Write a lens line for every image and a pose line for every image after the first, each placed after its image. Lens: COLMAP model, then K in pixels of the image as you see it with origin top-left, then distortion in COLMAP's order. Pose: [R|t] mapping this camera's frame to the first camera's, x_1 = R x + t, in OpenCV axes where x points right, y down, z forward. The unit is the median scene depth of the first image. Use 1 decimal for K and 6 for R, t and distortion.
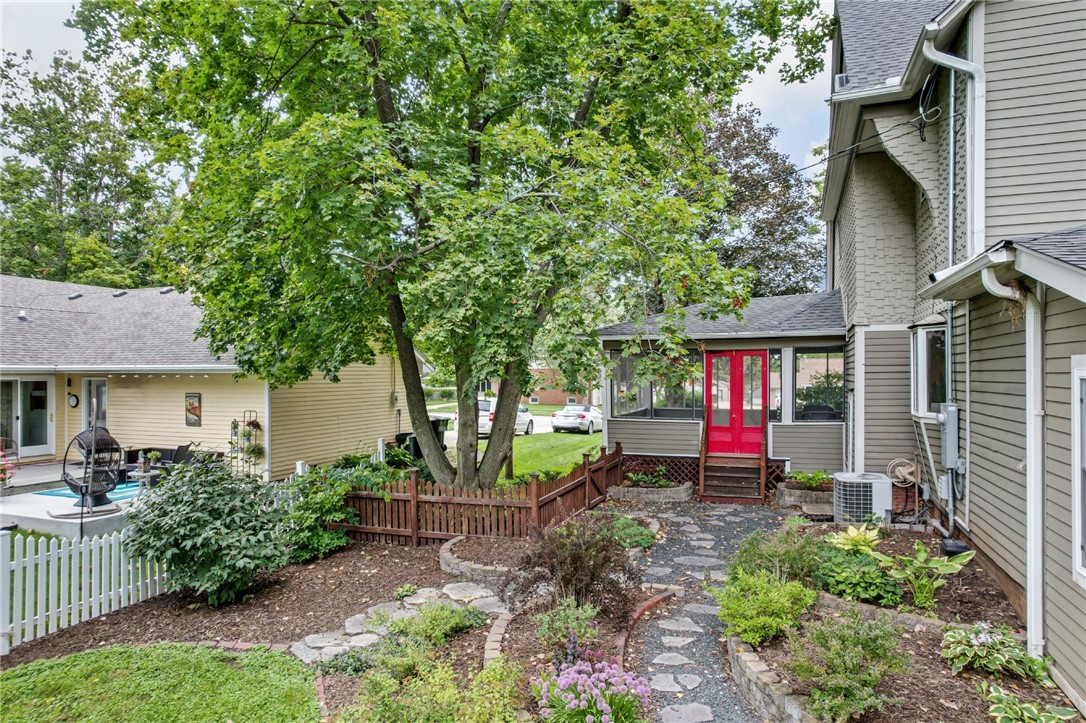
lens RADIAL K [[701.4, 0, 551.5], [0, 701.4, 371.2], [0, 0, 1]] dist [-0.085750, 0.078342]
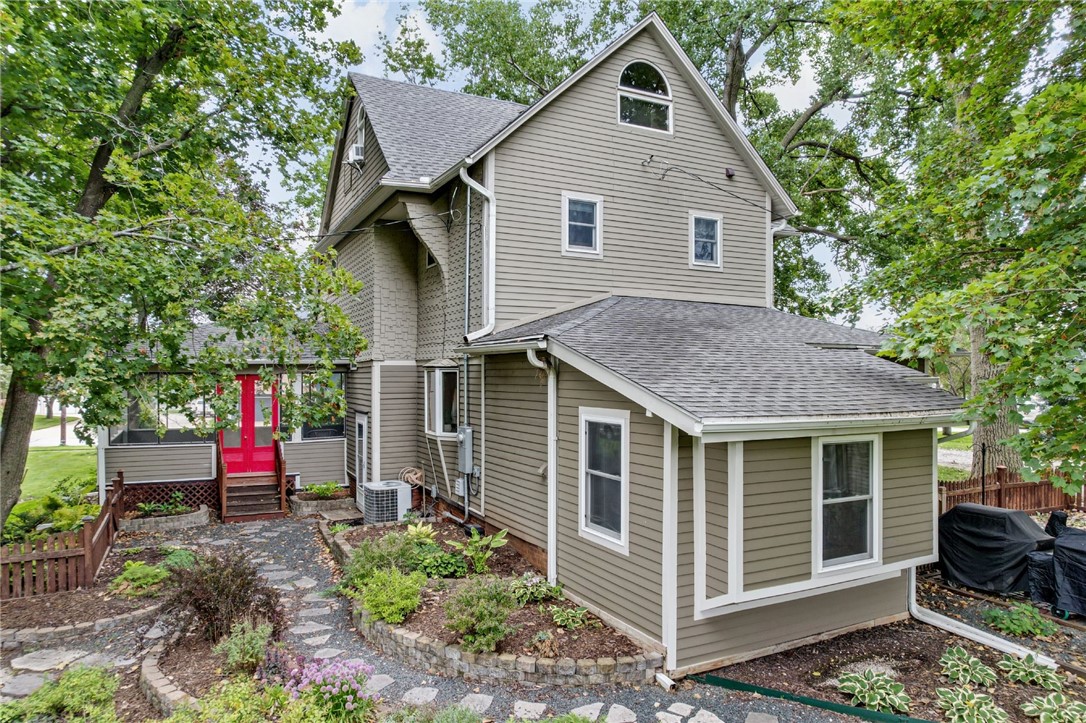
lens RADIAL K [[701.4, 0, 551.5], [0, 701.4, 371.2], [0, 0, 1]] dist [-0.085750, 0.078342]
pose [[0.683122, 0.007875, 0.730262, -0.338822], [-0.005962, 0.999969, -0.005206, -0.059520], [-0.730280, -0.000797, 0.683148, -0.092759]]
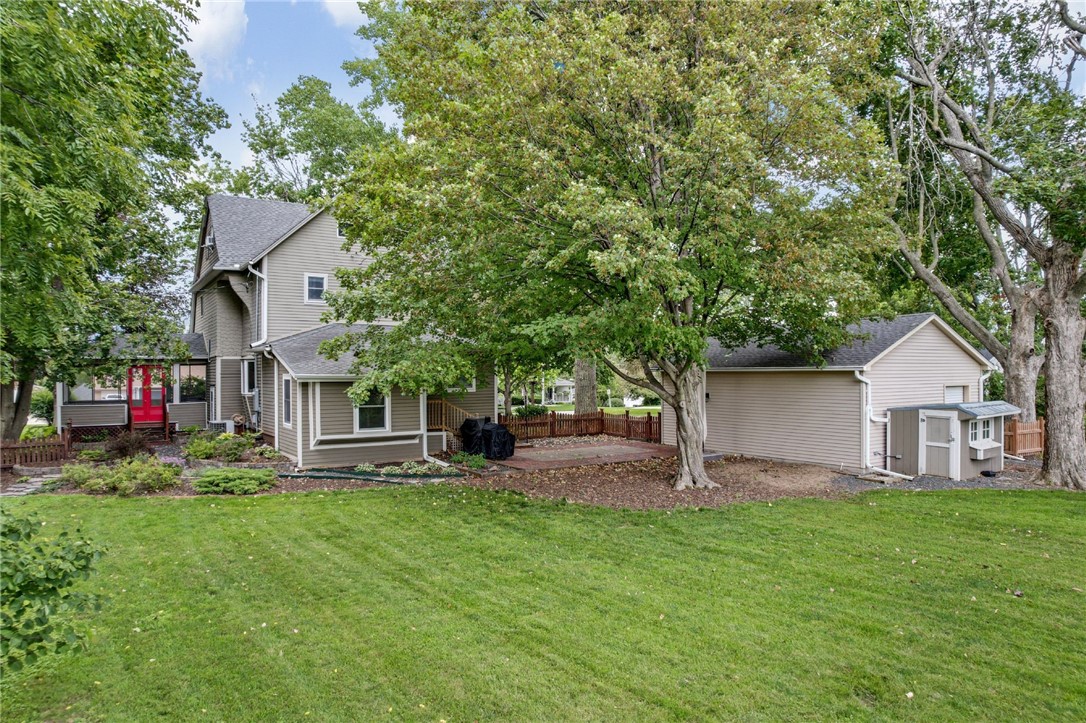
lens RADIAL K [[657.8, 0, 510.0], [0, 657.8, 363.2], [0, 0, 1]] dist [-0.038223, 0.059944]
pose [[0.624298, 0.006938, 0.781156, -0.894622], [0.004367, 0.999914, -0.012371, -0.019305], [-0.781174, 0.011135, 0.624214, -1.534386]]
